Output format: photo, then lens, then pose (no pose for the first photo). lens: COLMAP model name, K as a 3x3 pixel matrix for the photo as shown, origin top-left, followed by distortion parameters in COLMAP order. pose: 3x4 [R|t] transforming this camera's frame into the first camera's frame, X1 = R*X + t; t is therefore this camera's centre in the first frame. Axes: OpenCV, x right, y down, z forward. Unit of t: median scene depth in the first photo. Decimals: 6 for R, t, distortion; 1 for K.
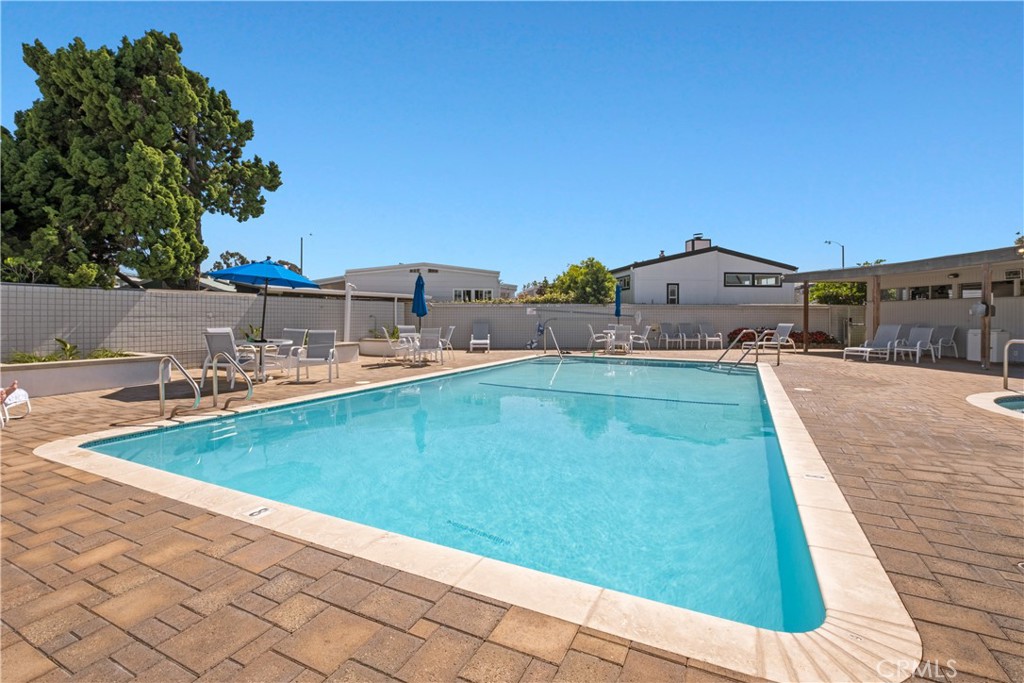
lens RADIAL K [[496.4, 0, 509.2], [0, 496.4, 331.2], [0, 0, 1]] dist [-0.003714, 0.000225]
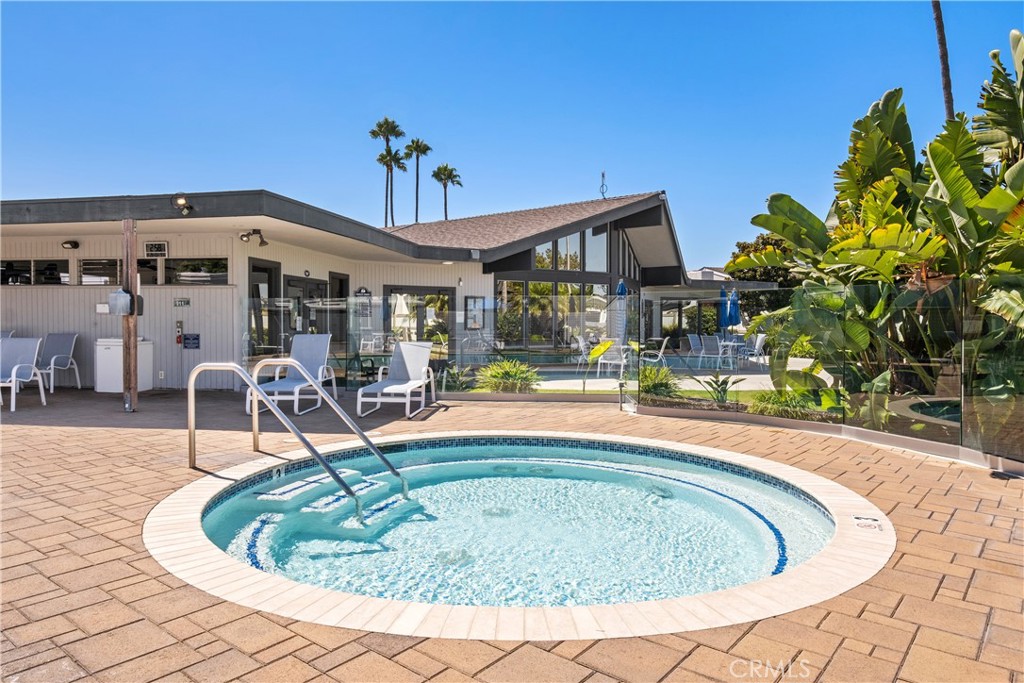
lens RADIAL K [[646.4, 0, 509.2], [0, 646.4, 333.9], [0, 0, 1]] dist [0.006195, -0.001062]
pose [[0.224376, -0.011947, 0.974430, 0.292716], [0.024690, 0.999674, 0.006571, -0.002612], [-0.974190, 0.022584, 0.224597, 0.355263]]
